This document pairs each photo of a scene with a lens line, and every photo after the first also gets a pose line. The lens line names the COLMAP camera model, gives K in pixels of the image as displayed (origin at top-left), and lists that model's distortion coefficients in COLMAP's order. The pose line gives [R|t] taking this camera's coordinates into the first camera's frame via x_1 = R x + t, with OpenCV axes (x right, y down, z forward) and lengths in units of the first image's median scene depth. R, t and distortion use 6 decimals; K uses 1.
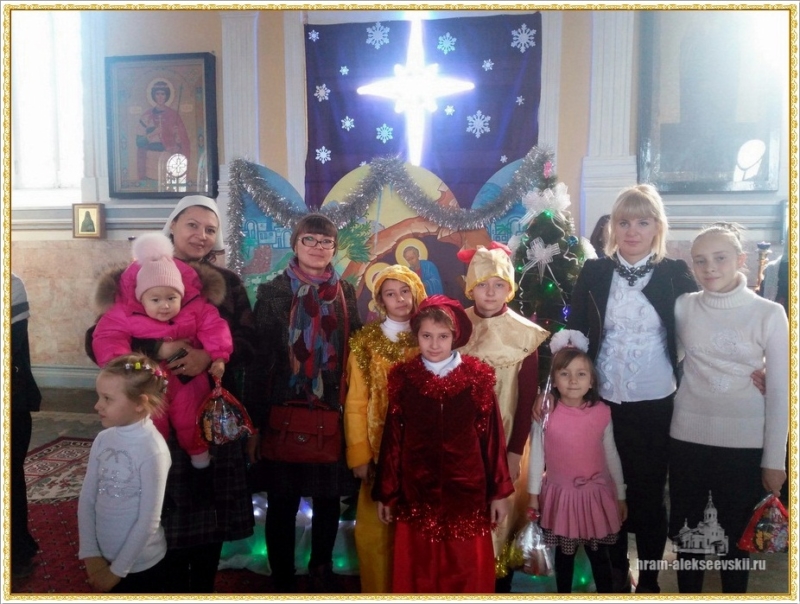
lens RADIAL K [[651.9, 0, 390.4], [0, 651.9, 297.3], [0, 0, 1]] dist [0.102612, -0.208571]
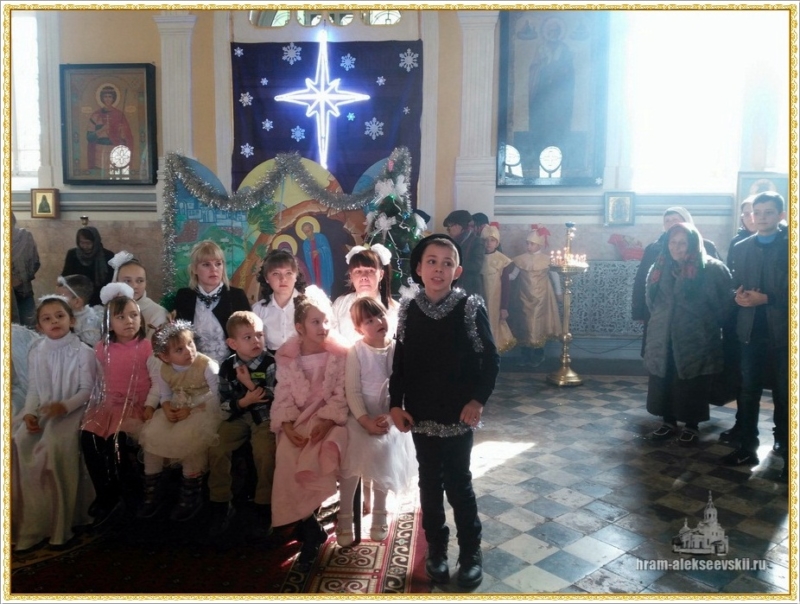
lens RADIAL K [[651.9, 0, 404.2], [0, 651.9, 300.0], [0, 0, 1]] dist [0.102612, -0.208571]
pose [[0.995831, -0.002148, 0.091193, 0.077264], [0.001097, 0.999932, 0.011576, 0.046764], [-0.091212, -0.011428, 0.995766, -0.245926]]
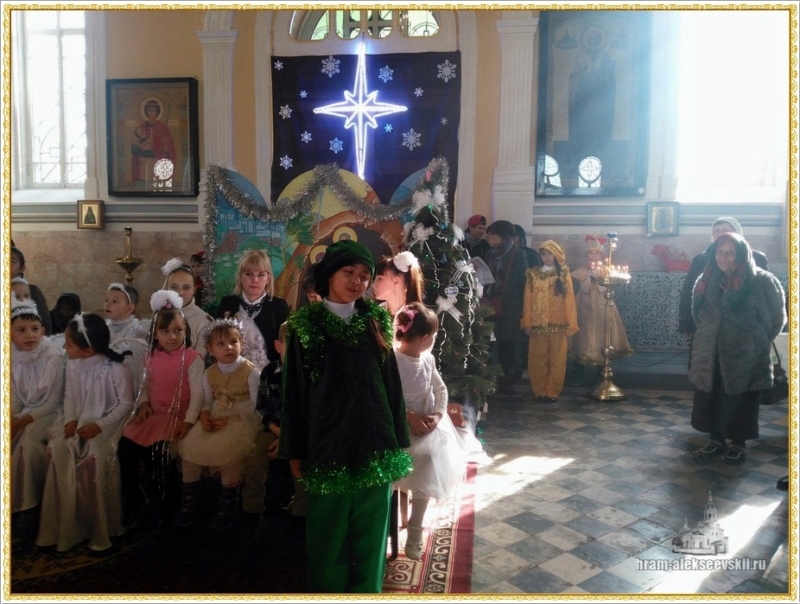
lens RADIAL K [[651.9, 0, 402.0], [0, 651.9, 299.9], [0, 0, 1]] dist [0.102612, -0.208571]
pose [[0.999401, 0.004568, 0.034295, 0.075237], [-0.004375, 0.999974, -0.005697, 0.047473], [-0.034321, 0.005544, 0.999396, -0.238879]]
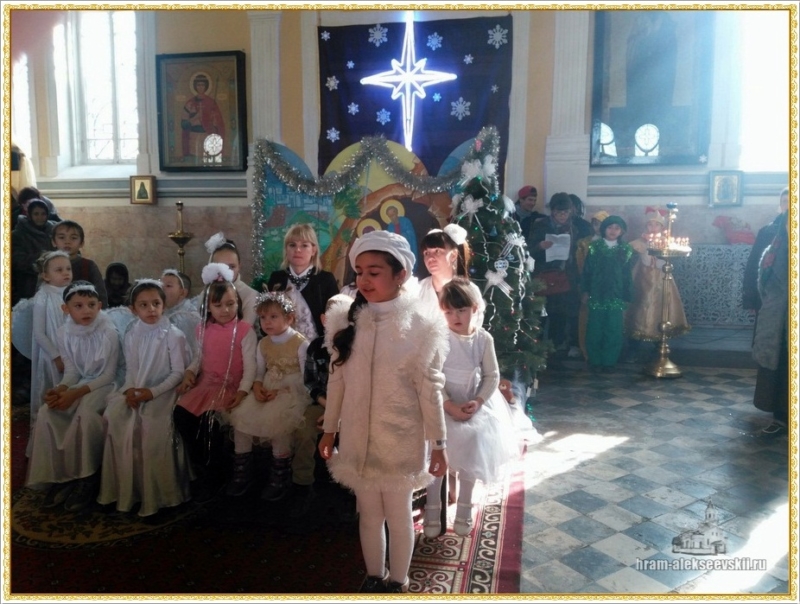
lens RADIAL K [[651.9, 0, 400.3], [0, 651.9, 305.4], [0, 0, 1]] dist [0.102612, -0.208571]
pose [[0.999182, 0.006051, -0.039973, 0.074170], [-0.004397, 0.999135, 0.041343, 0.048576], [0.040188, -0.041134, 0.998345, -0.227686]]
